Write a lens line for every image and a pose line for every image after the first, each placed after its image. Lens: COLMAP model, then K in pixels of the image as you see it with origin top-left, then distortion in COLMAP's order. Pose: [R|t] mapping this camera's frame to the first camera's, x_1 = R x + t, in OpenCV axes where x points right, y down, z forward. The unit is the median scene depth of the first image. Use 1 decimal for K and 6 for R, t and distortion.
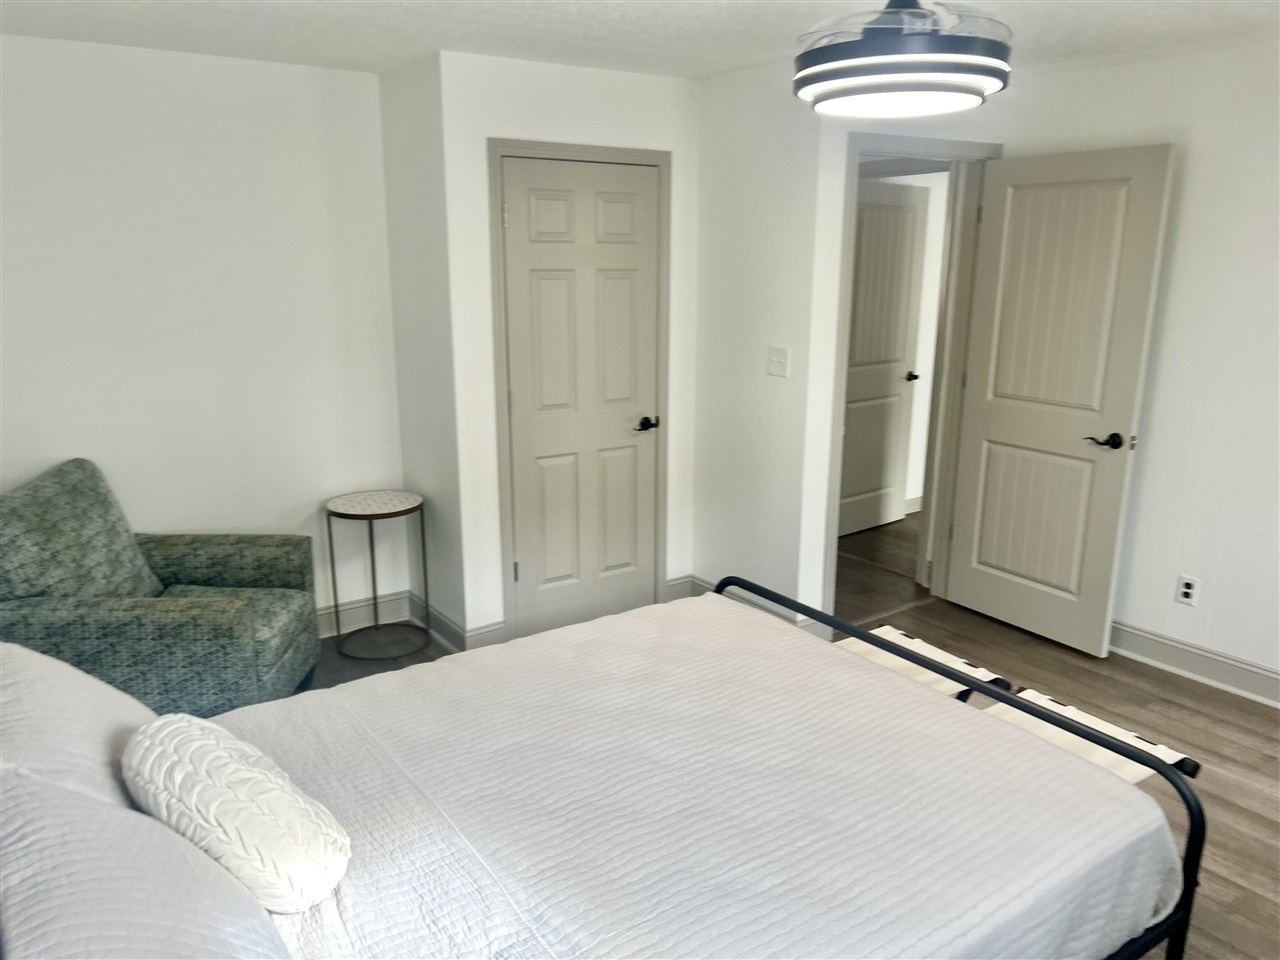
lens RADIAL K [[961.7, 0, 640.0], [0, 961.7, 480.0], [0, 0, 1]] dist [0.080461, -0.106709]
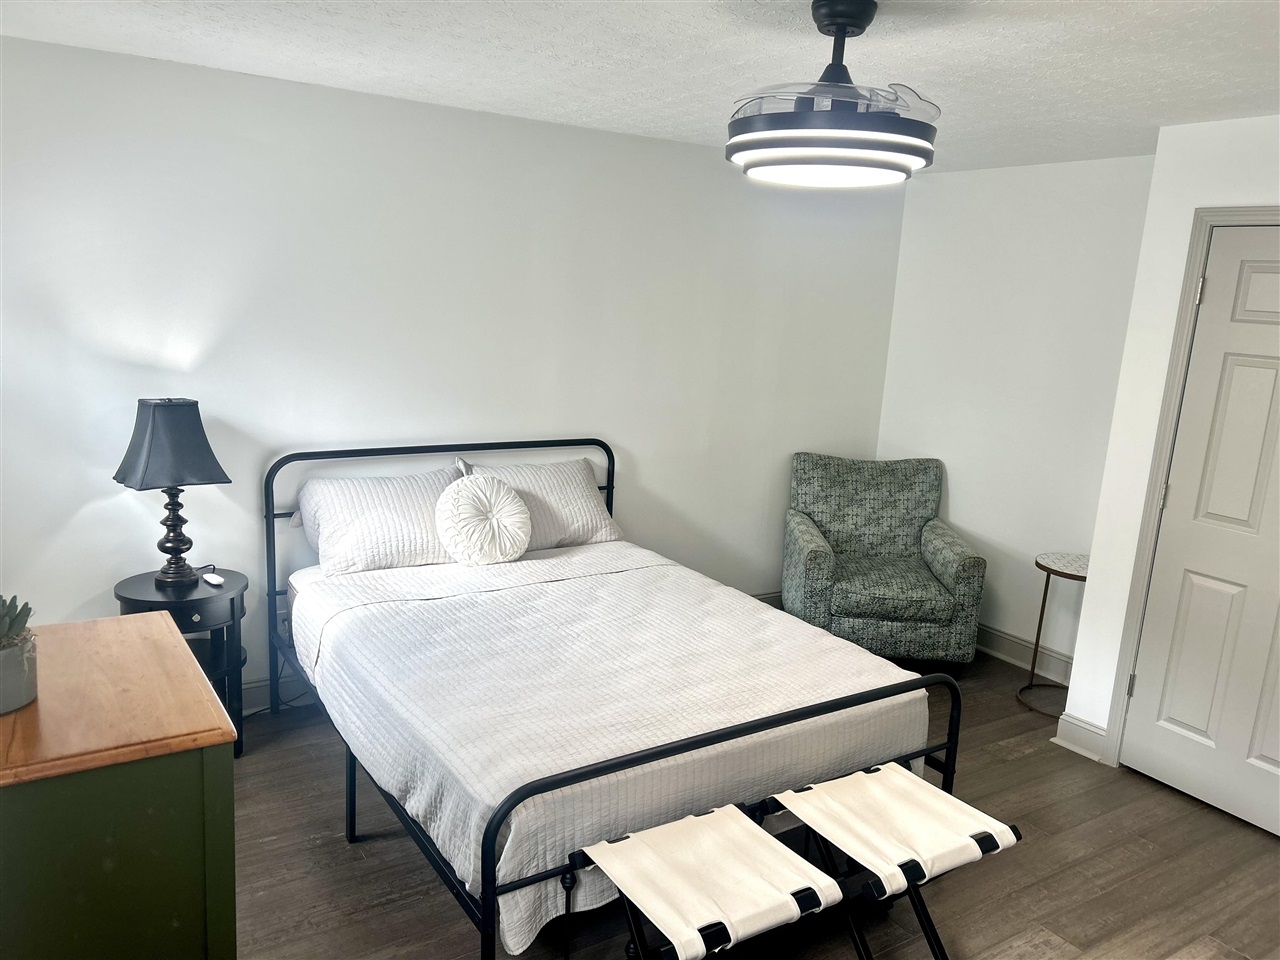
lens RADIAL K [[958.5, 0, 640.0], [0, 958.5, 480.0], [0, 0, 1]] dist [0.000939, -0.002238]
pose [[-0.004170, 0.197563, -0.980281, 0.775659], [-0.290131, 0.937885, 0.190252, -0.131283], [0.956978, 0.285203, 0.053408, 0.520532]]
